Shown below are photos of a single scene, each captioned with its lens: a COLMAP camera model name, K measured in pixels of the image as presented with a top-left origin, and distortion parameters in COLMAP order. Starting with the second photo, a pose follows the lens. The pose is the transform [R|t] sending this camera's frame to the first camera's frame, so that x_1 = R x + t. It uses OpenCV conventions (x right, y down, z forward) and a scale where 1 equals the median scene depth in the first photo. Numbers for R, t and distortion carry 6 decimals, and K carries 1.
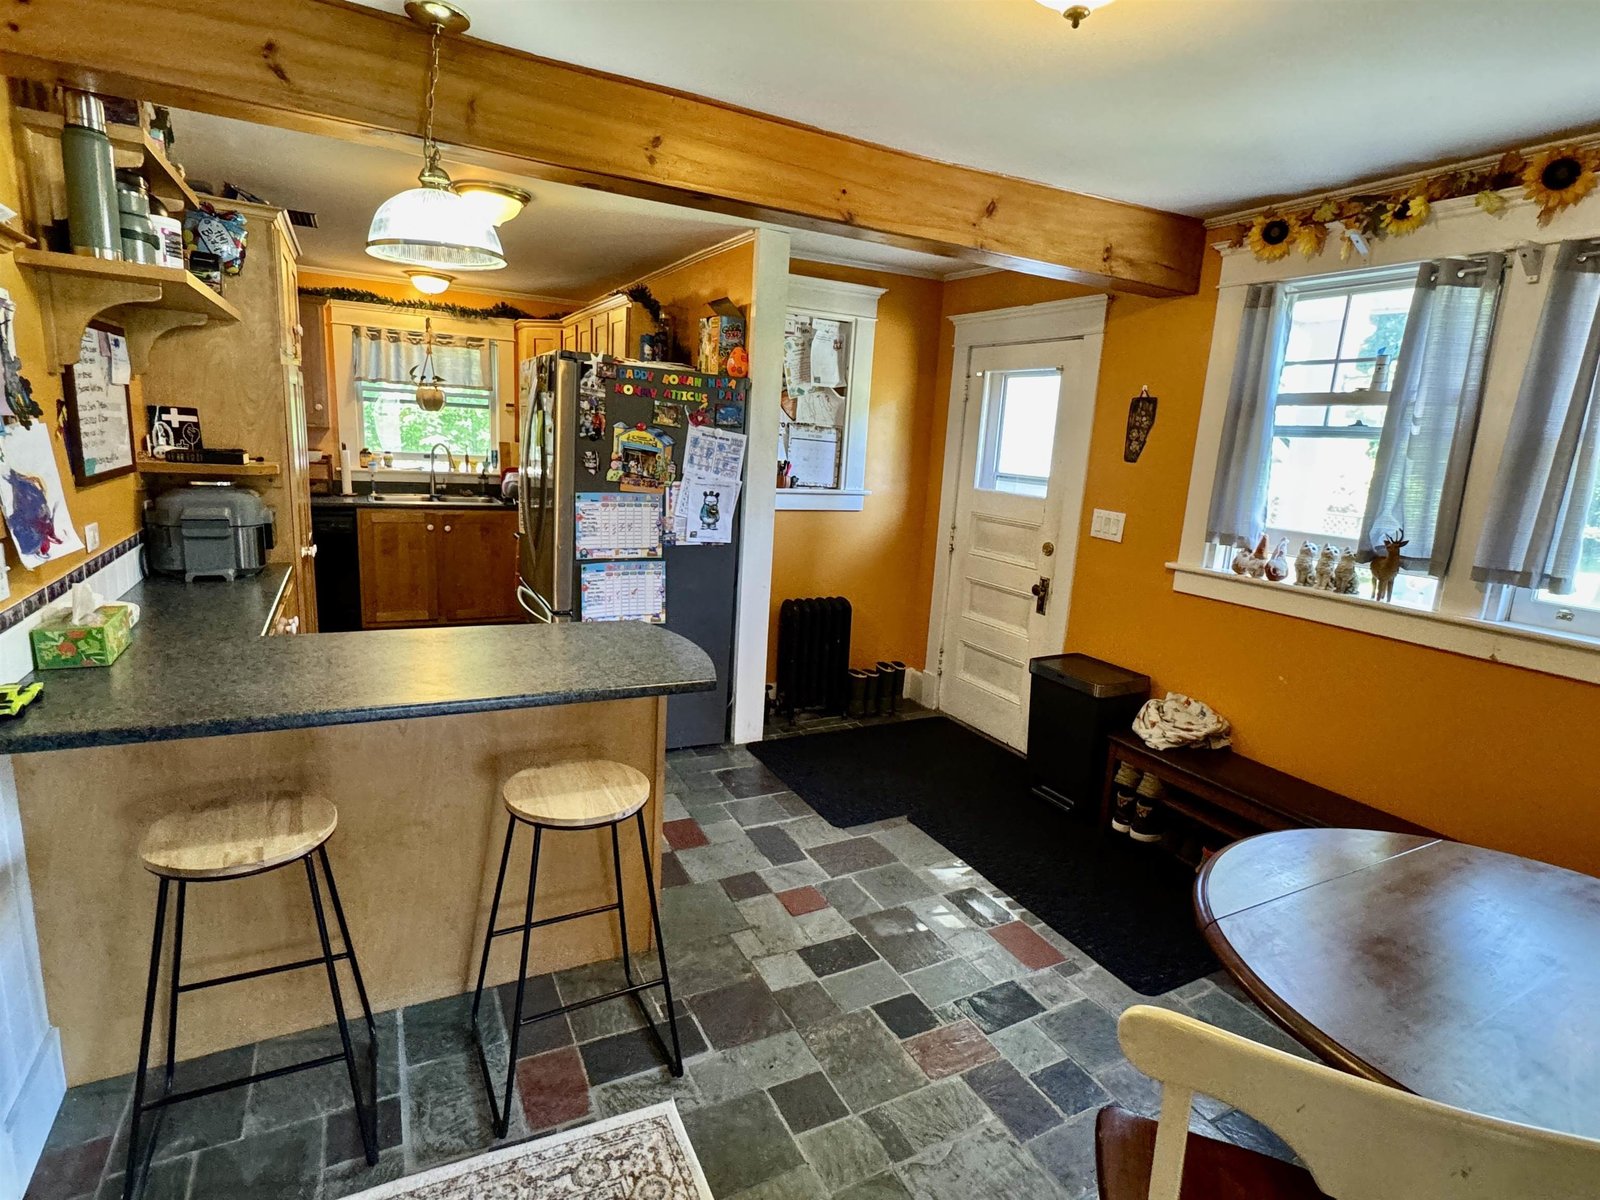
lens RADIAL K [[828.1, 0, 800.6], [0, 828.1, 603.9], [0, 0, 1]] dist [0.000311, -0.001817]
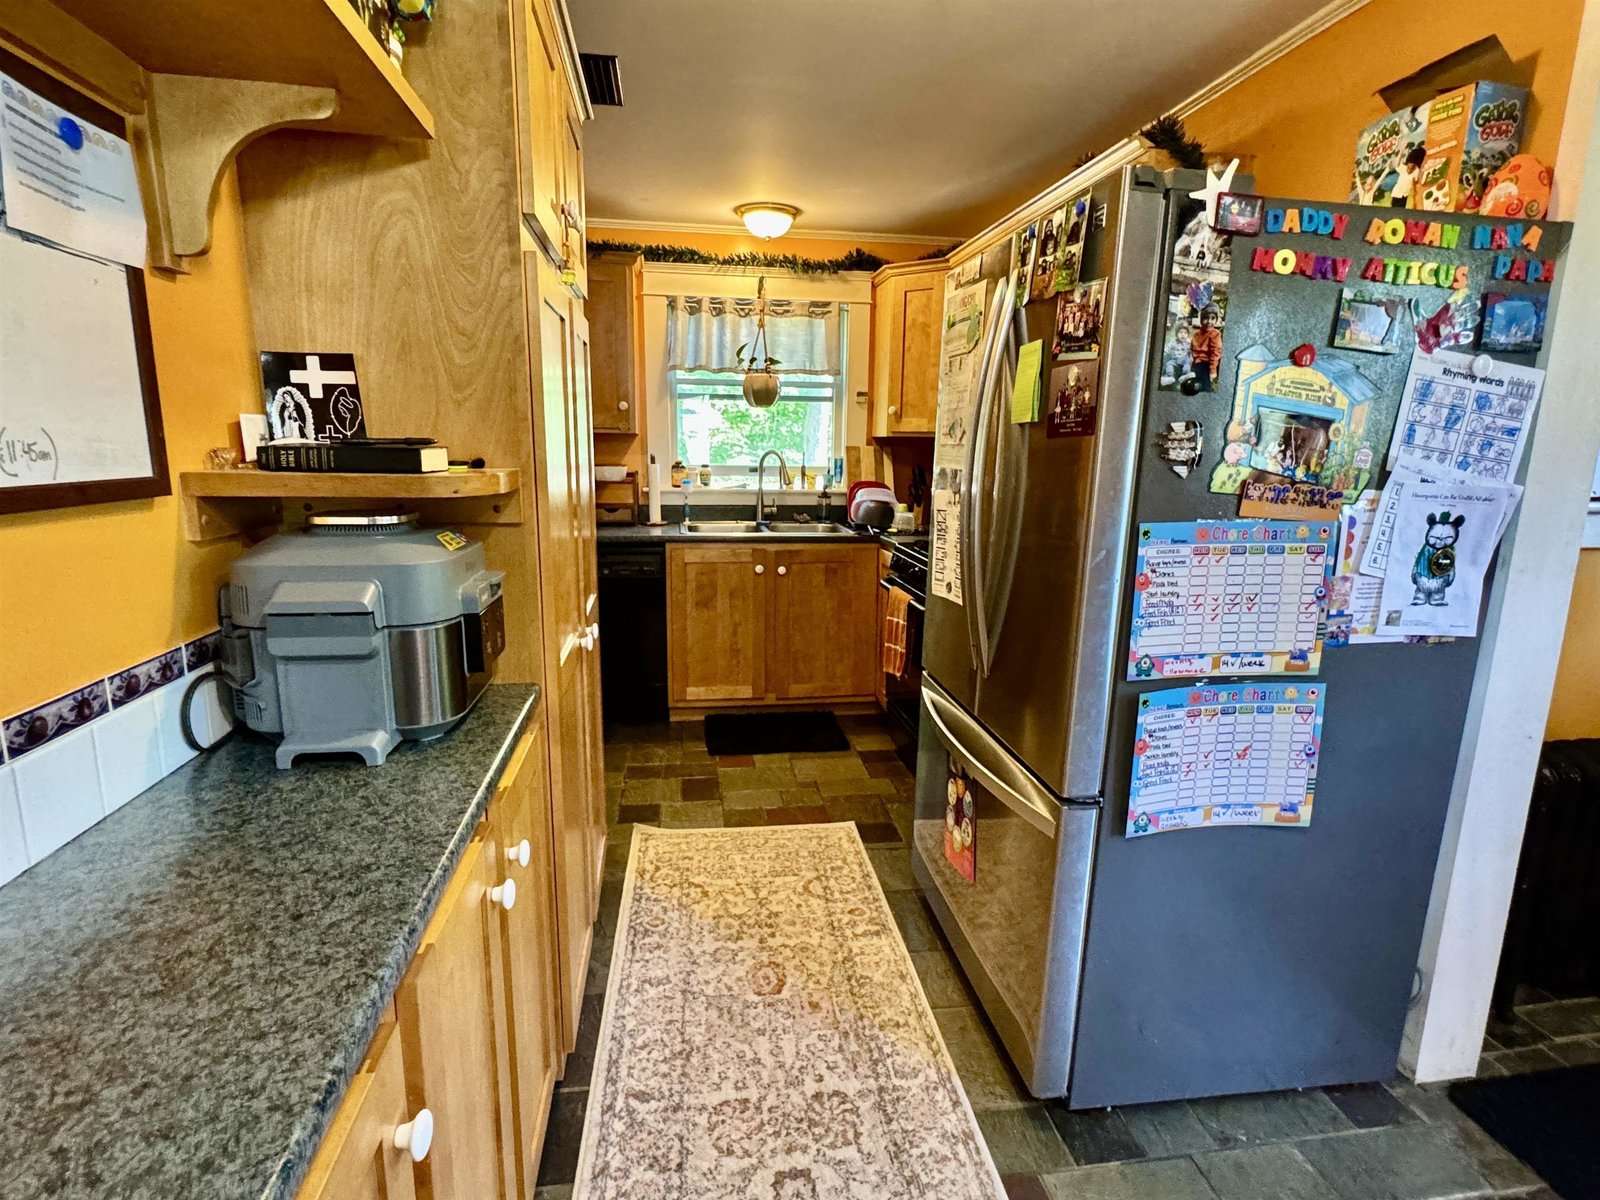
lens RADIAL K [[828.1, 0, 797.5], [0, 828.1, 605.0], [0, 0, 1]] dist [0.000311, -0.001817]
pose [[0.944856, 0.018094, -0.326985, -0.275436], [-0.024268, 0.999596, -0.014810, -0.077320], [0.326584, 0.021928, 0.944914, 0.515097]]
